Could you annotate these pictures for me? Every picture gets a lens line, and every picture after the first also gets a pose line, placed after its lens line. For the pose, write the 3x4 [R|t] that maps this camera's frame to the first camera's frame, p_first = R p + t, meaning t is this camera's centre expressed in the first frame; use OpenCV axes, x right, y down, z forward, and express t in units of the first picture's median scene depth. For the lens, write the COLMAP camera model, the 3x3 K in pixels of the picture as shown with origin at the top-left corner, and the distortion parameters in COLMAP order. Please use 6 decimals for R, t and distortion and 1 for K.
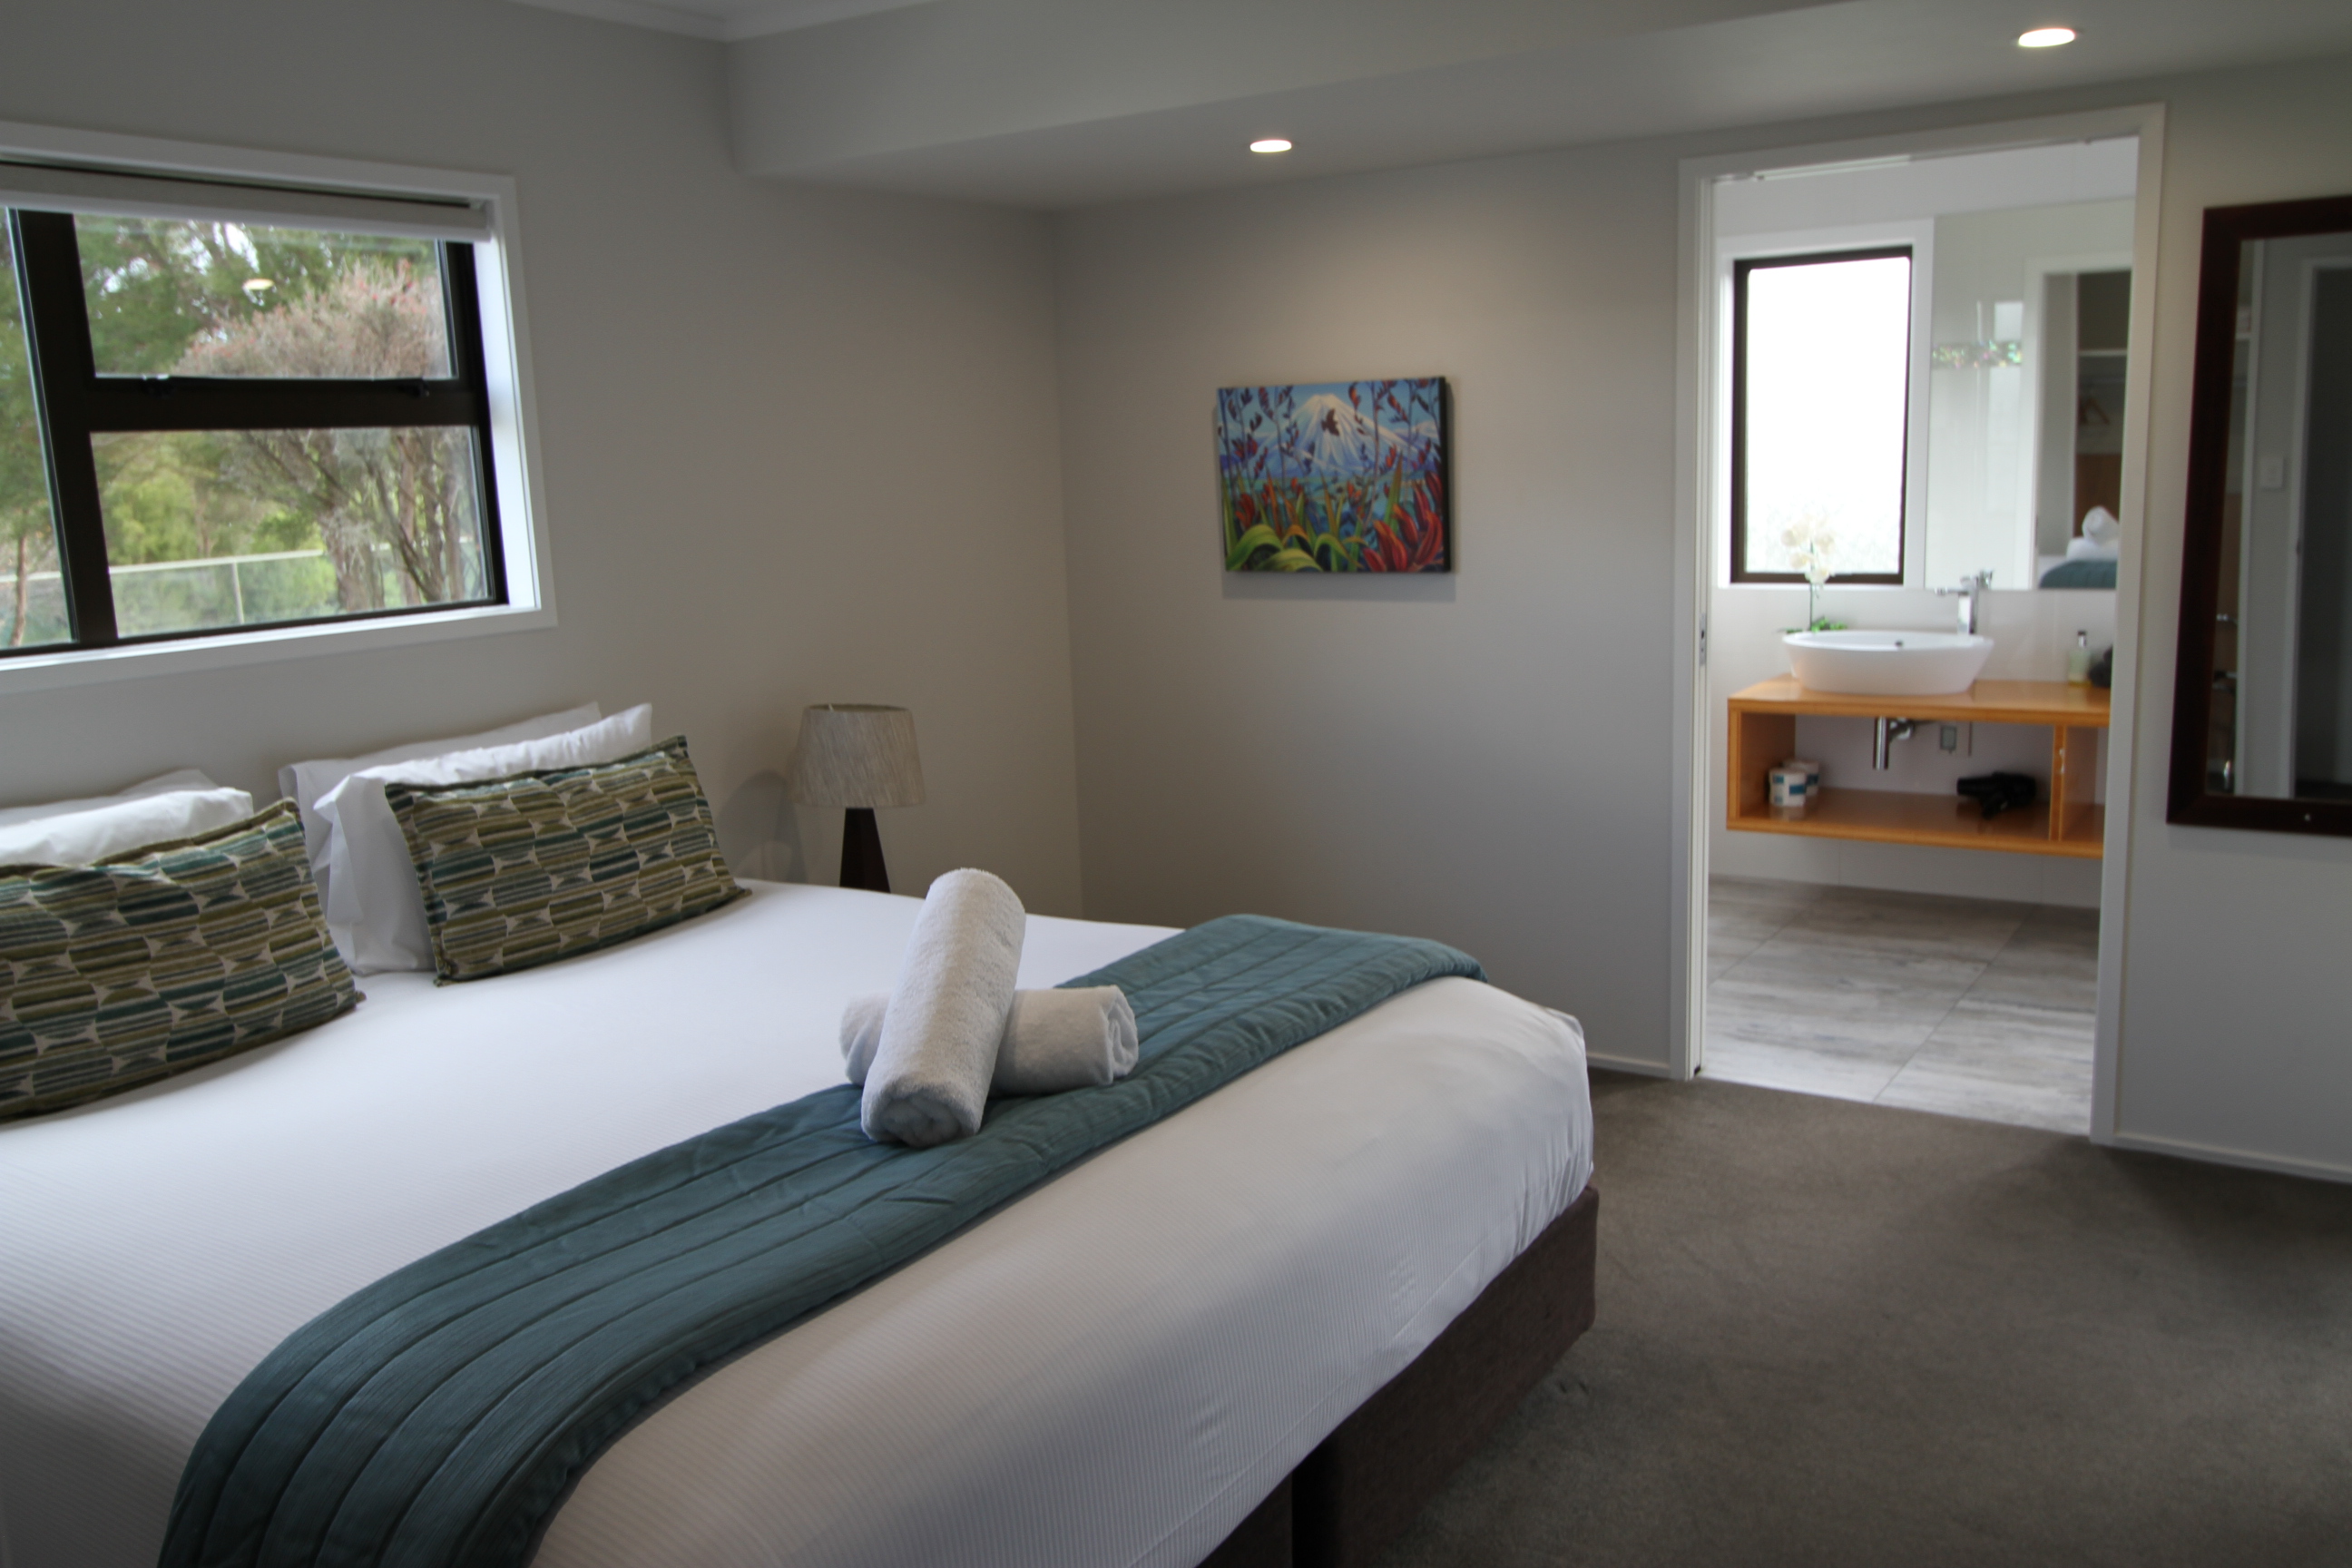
lens RADIAL K [[1967.1, 0, 1175.6], [0, 1967.1, 785.9], [0, 0, 1]] dist [0.016350, 0.004653]
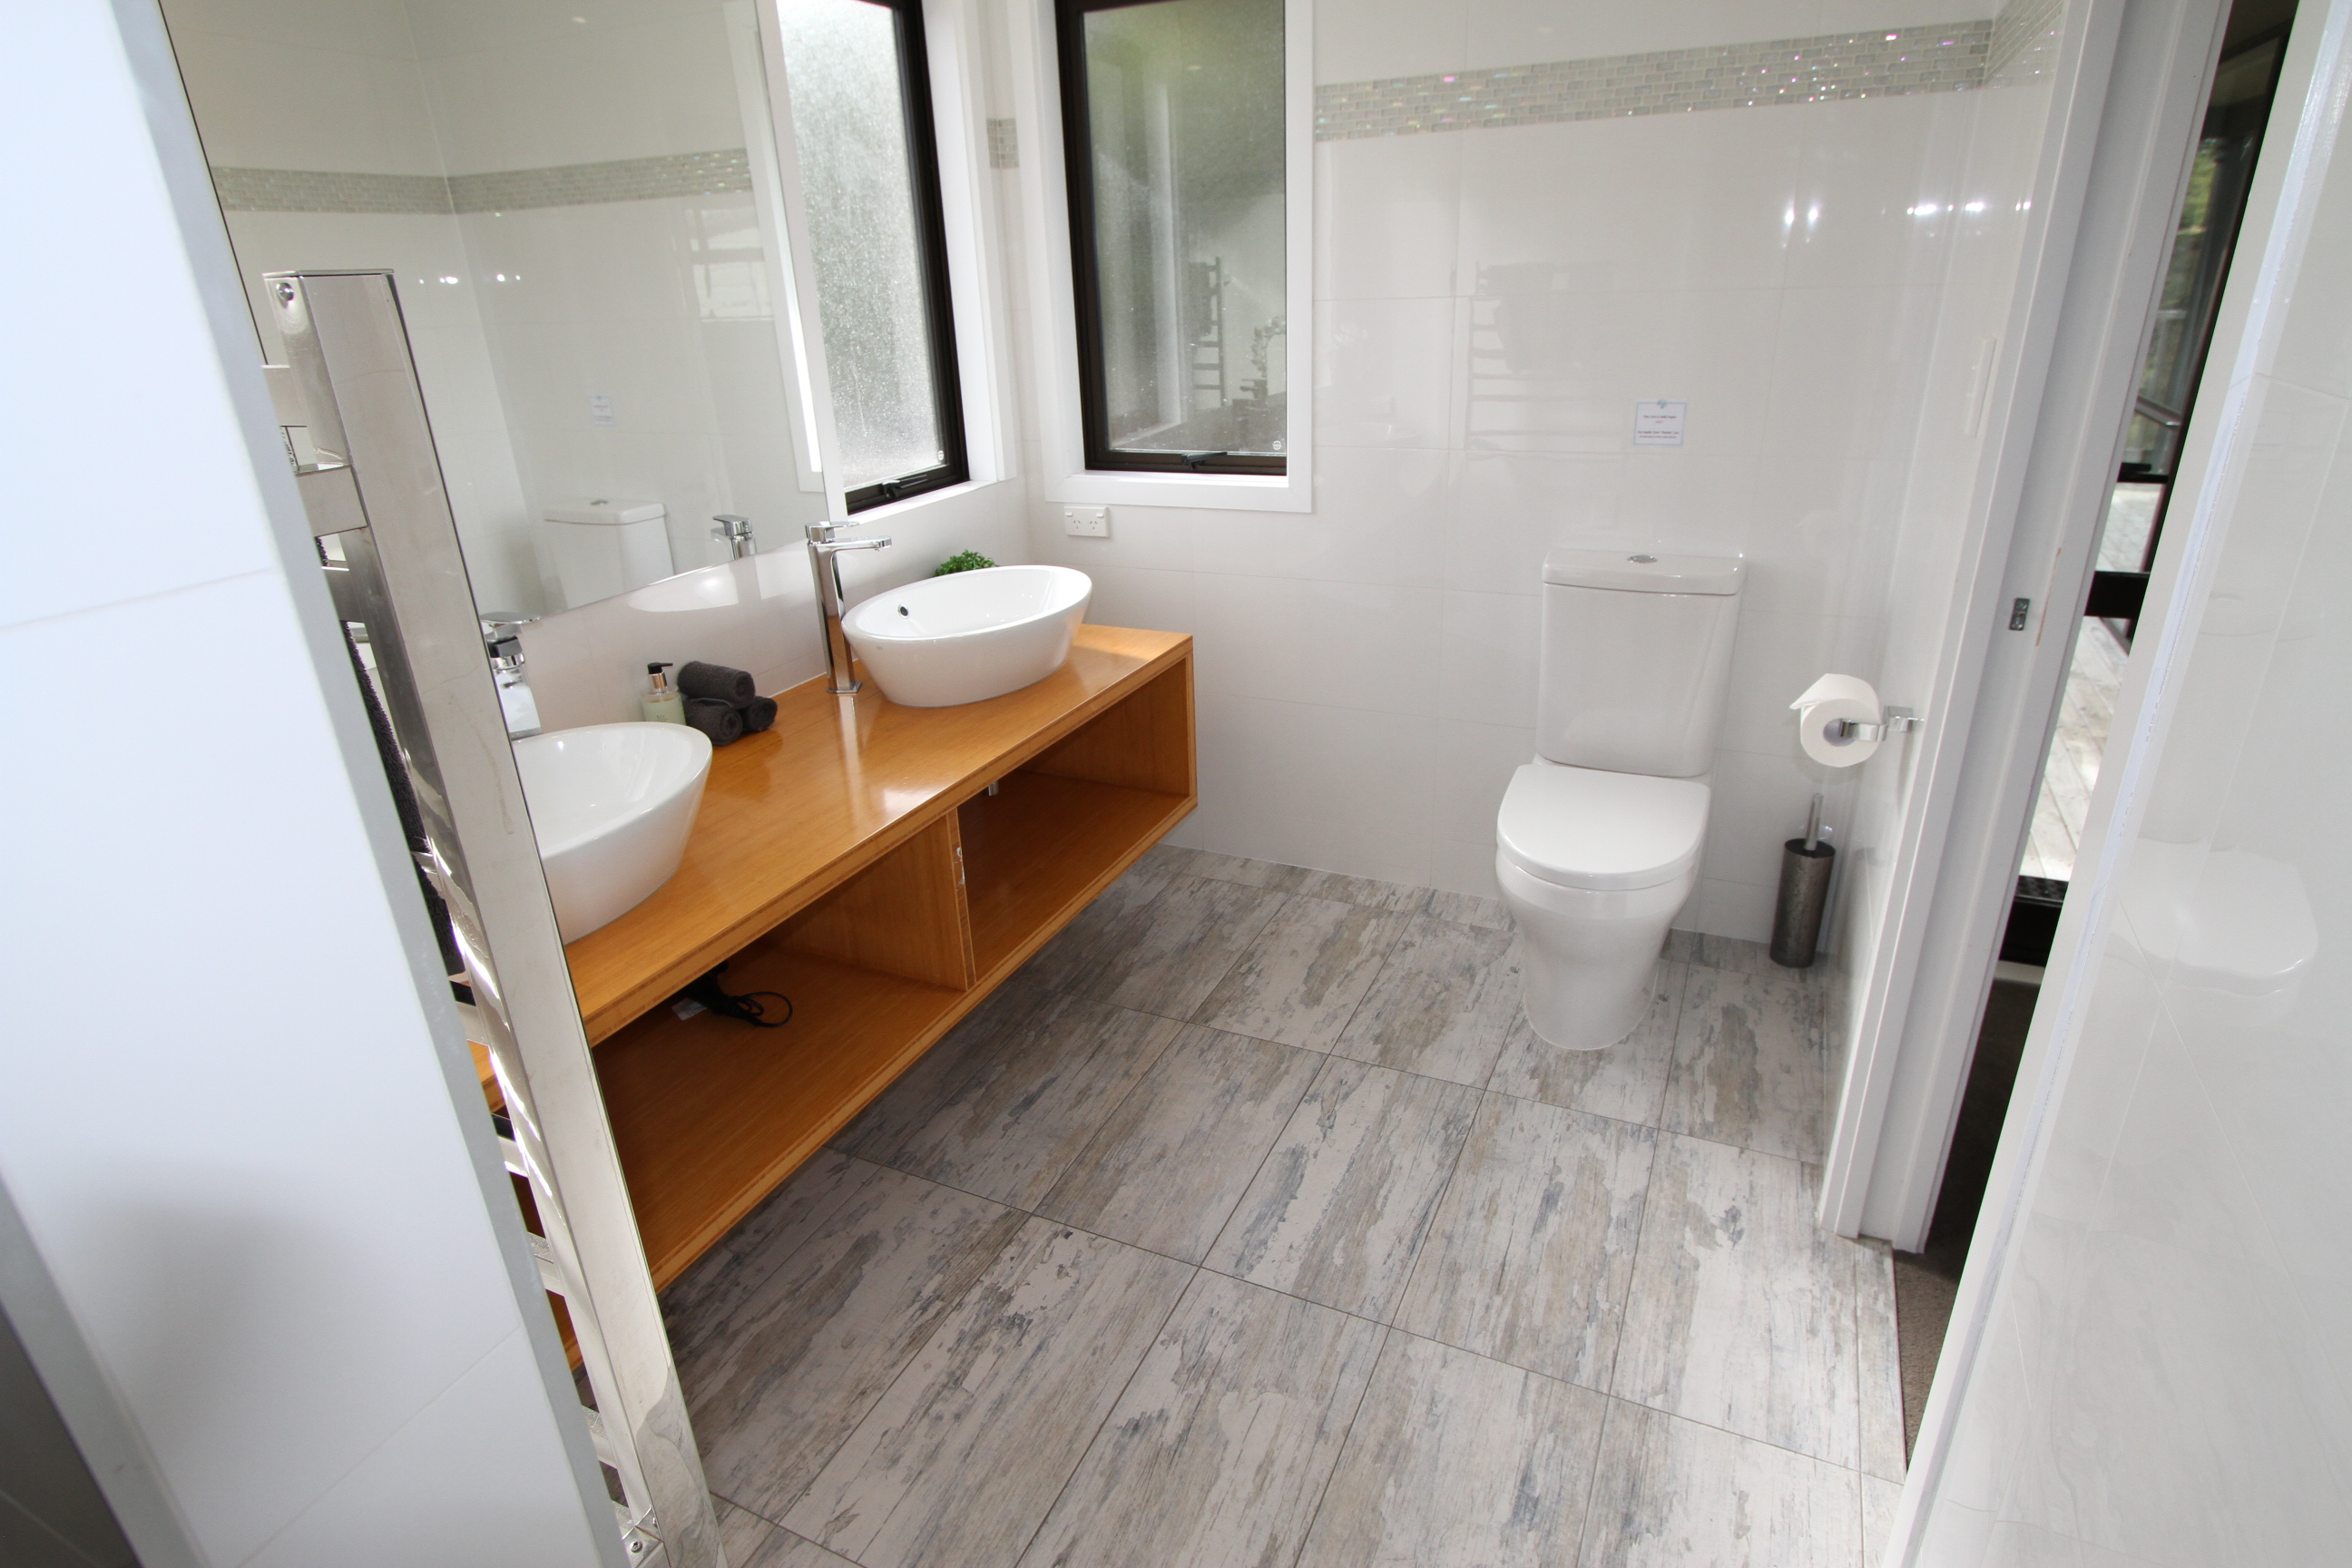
lens RADIAL K [[1267.7, 0, 1174.1], [0, 1267.7, 788.2], [0, 0, 1]] dist [0.005885, 0.000359]
pose [[-0.144531, -0.343824, 0.927845, 0.095670], [0.209887, 0.905701, 0.368312, -0.163848], [-0.966984, 0.247975, -0.058737, 0.973959]]
